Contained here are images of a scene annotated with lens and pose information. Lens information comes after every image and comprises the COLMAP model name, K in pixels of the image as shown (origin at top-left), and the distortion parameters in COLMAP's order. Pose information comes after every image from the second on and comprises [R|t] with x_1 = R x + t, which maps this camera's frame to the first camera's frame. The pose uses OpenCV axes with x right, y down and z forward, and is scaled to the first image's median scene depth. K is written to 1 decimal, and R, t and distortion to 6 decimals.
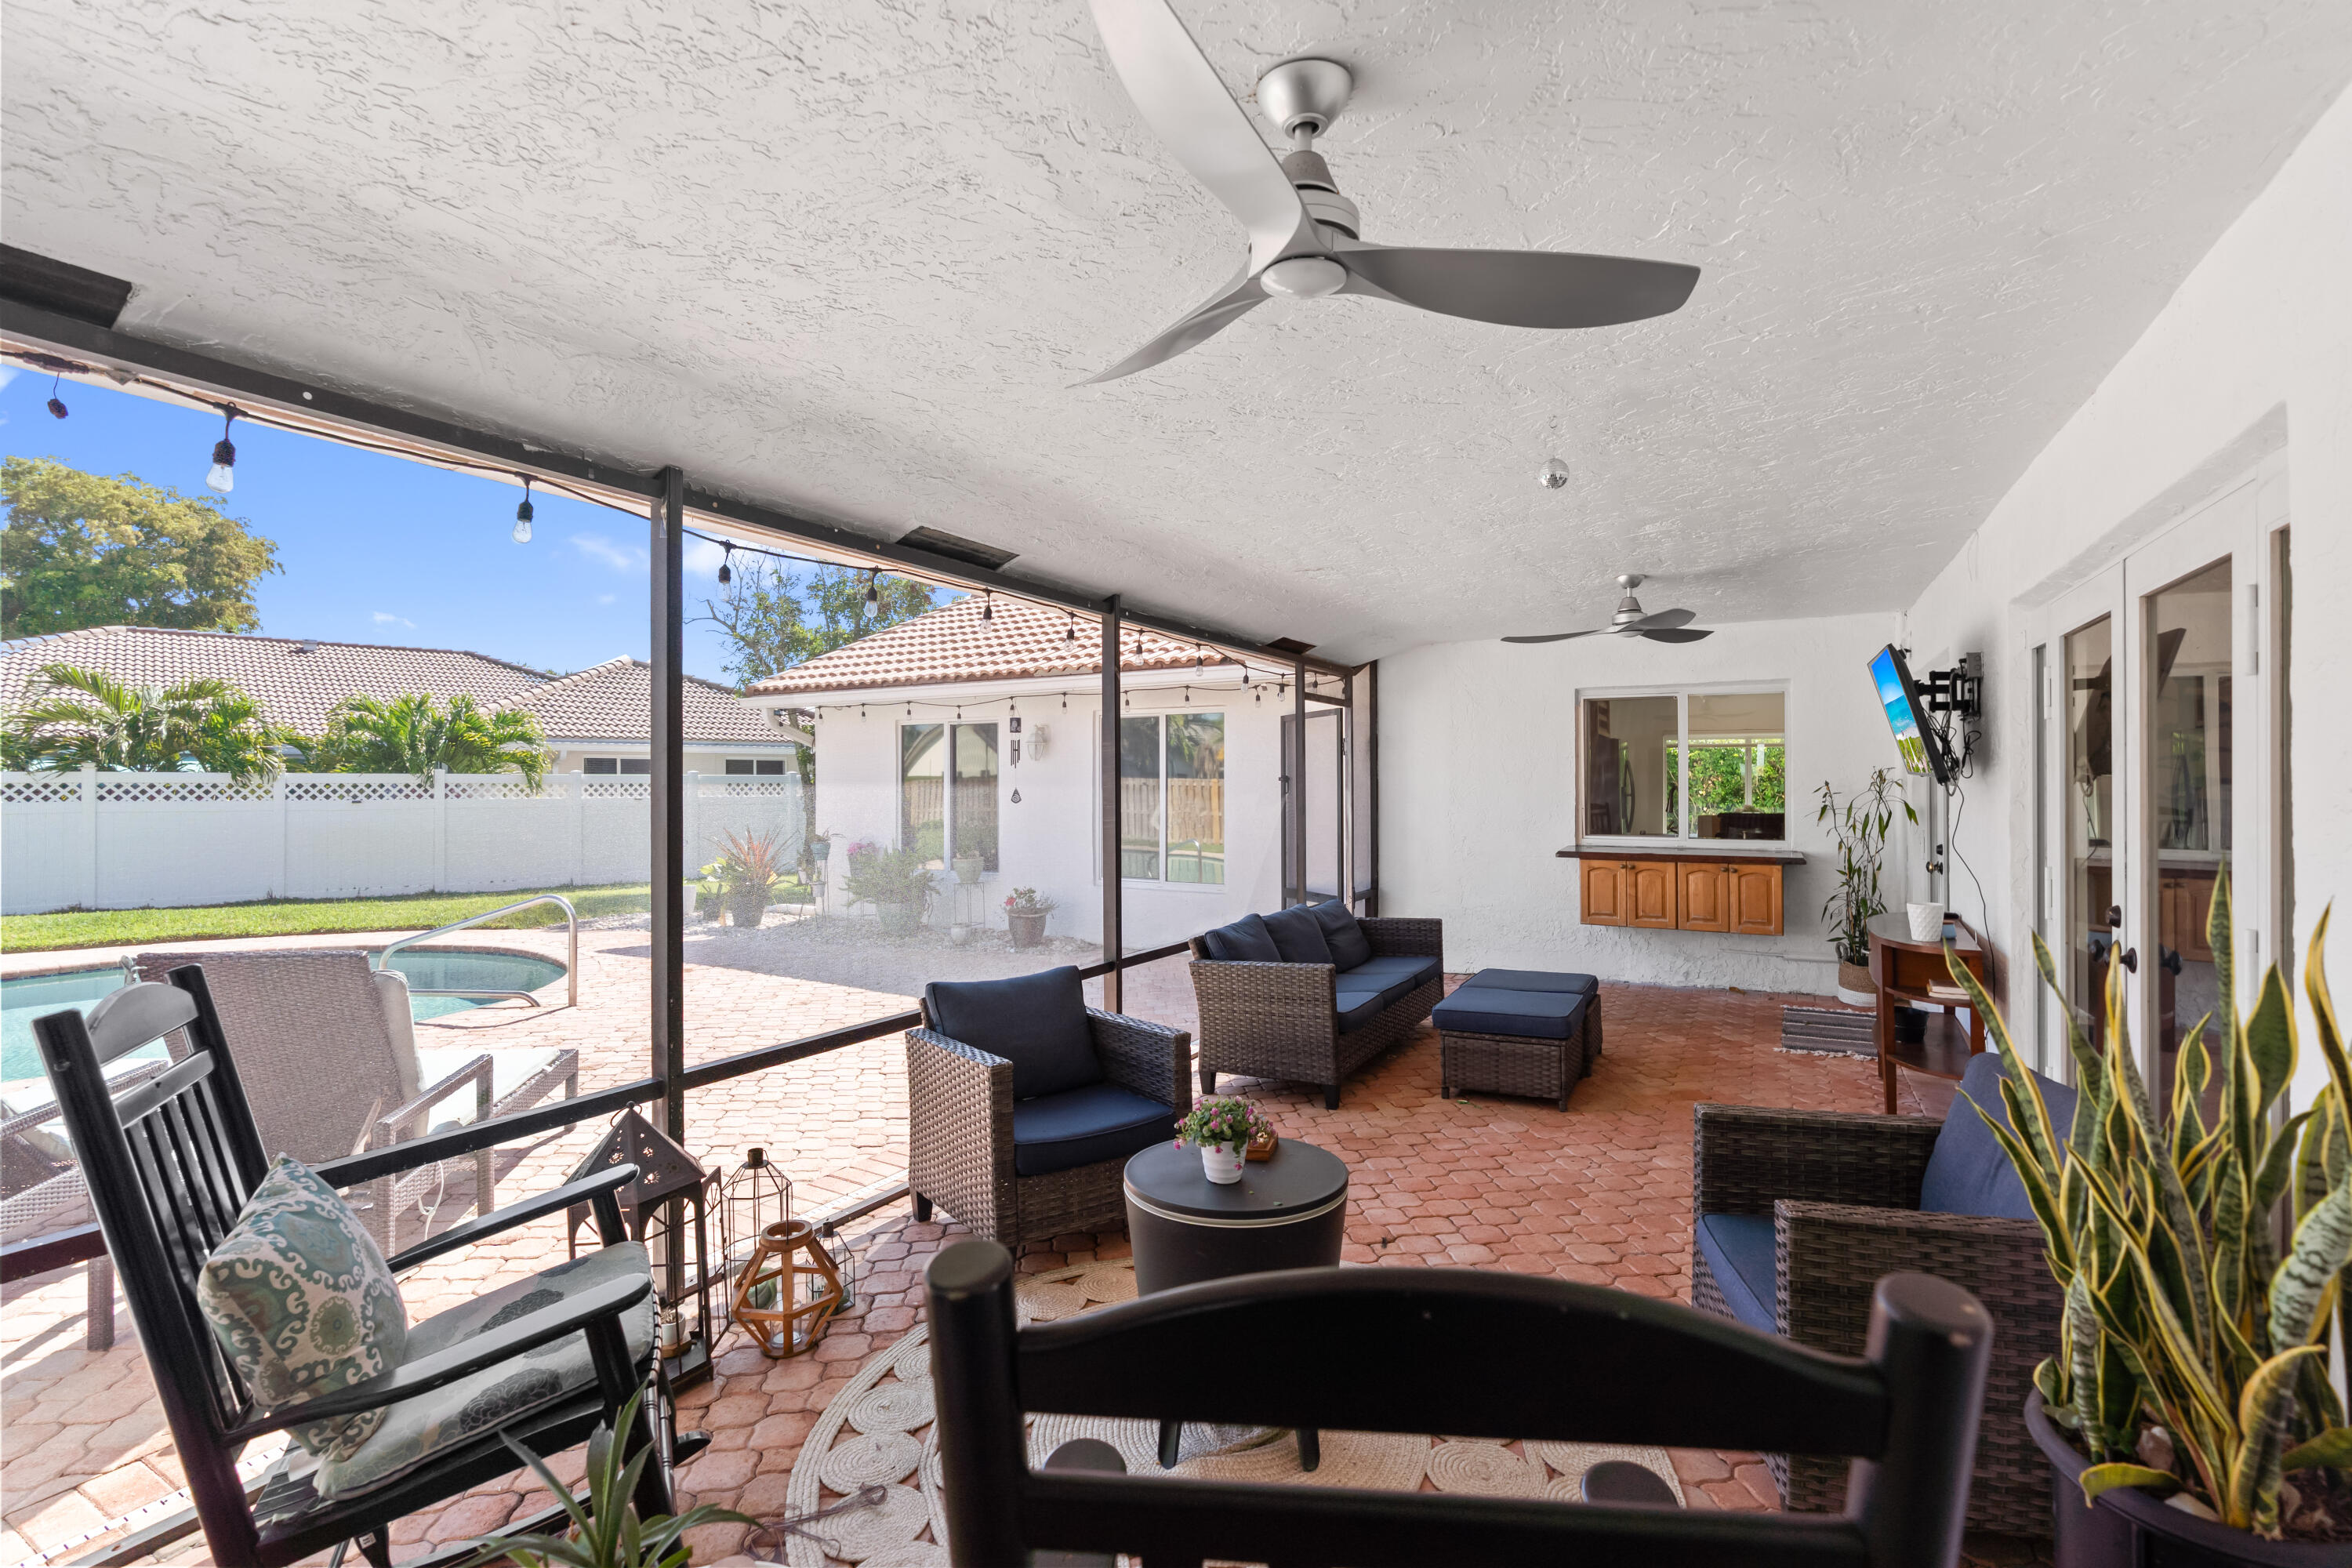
lens RADIAL K [[1074.8, 0, 1177.4], [0, 1074.8, 781.0], [0, 0, 1]] dist [-0.010397, 0.000553]
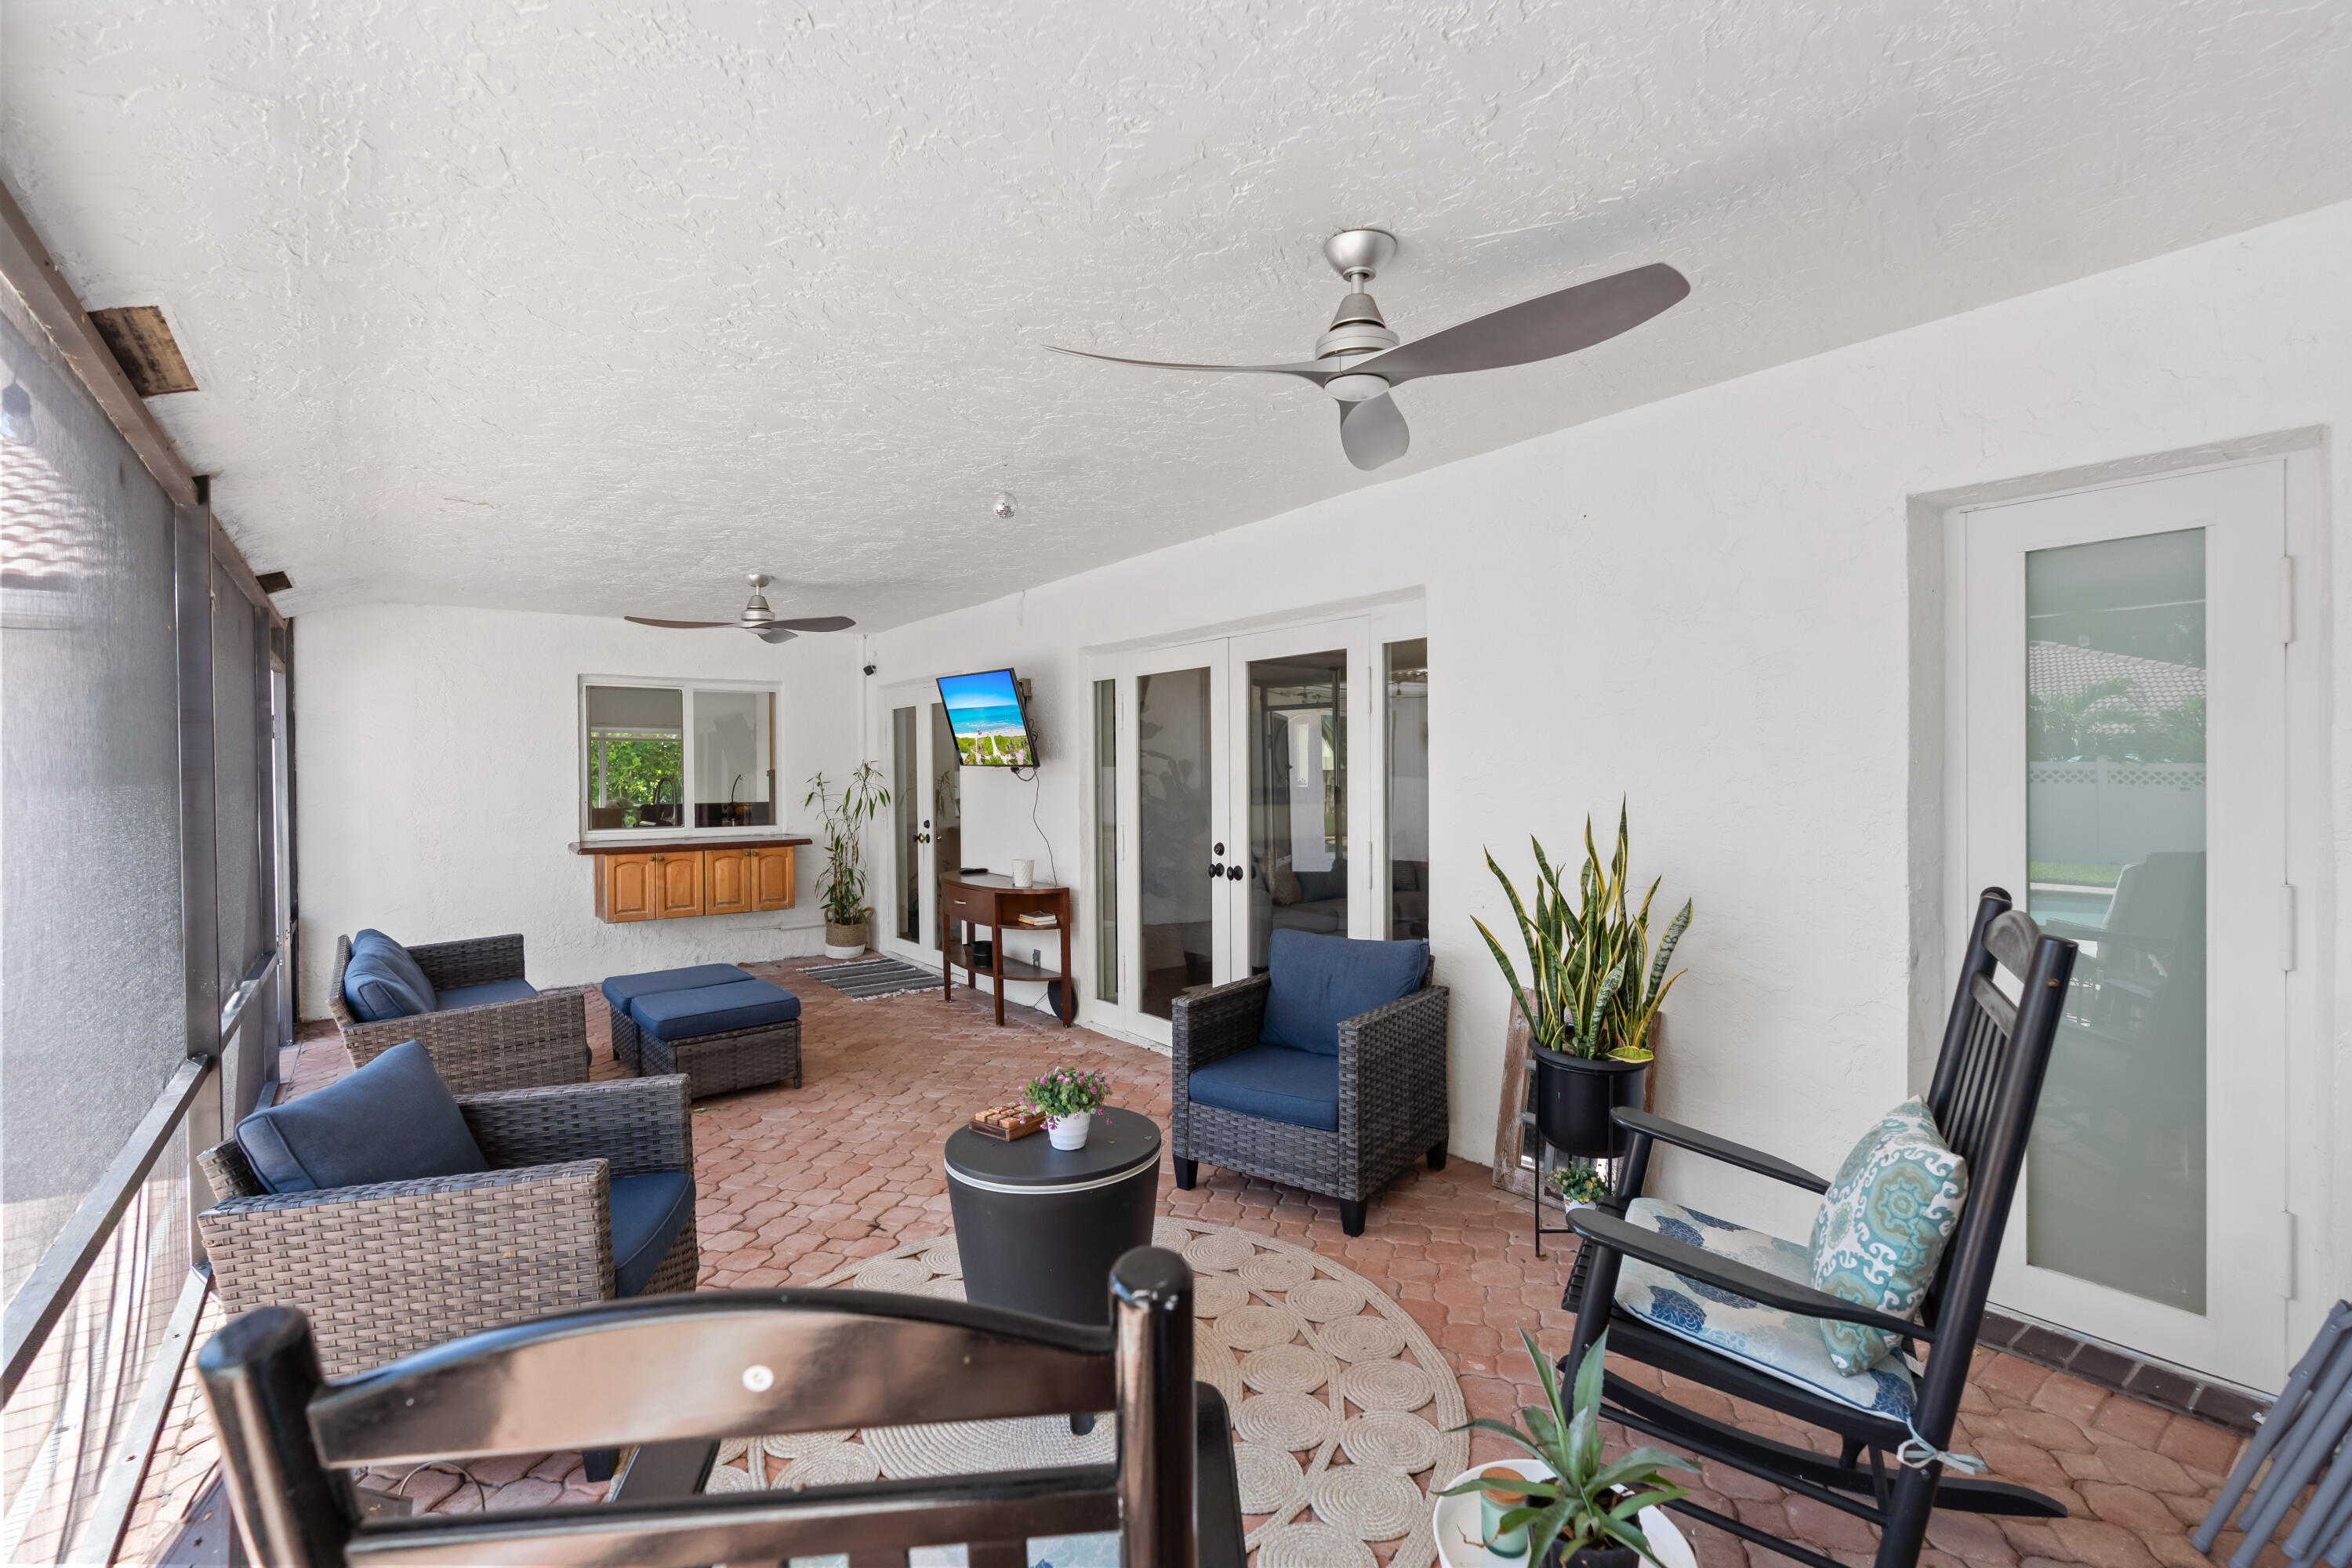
lens RADIAL K [[1074.8, 0, 1174.0], [0, 1074.8, 787.4], [0, 0, 1]] dist [-0.010397, 0.000553]
pose [[0.402469, -0.015226, 0.915307, -0.310951], [0.005278, 0.999884, 0.014312, 0.002333], [-0.915418, -0.000929, 0.402503, 0.173738]]
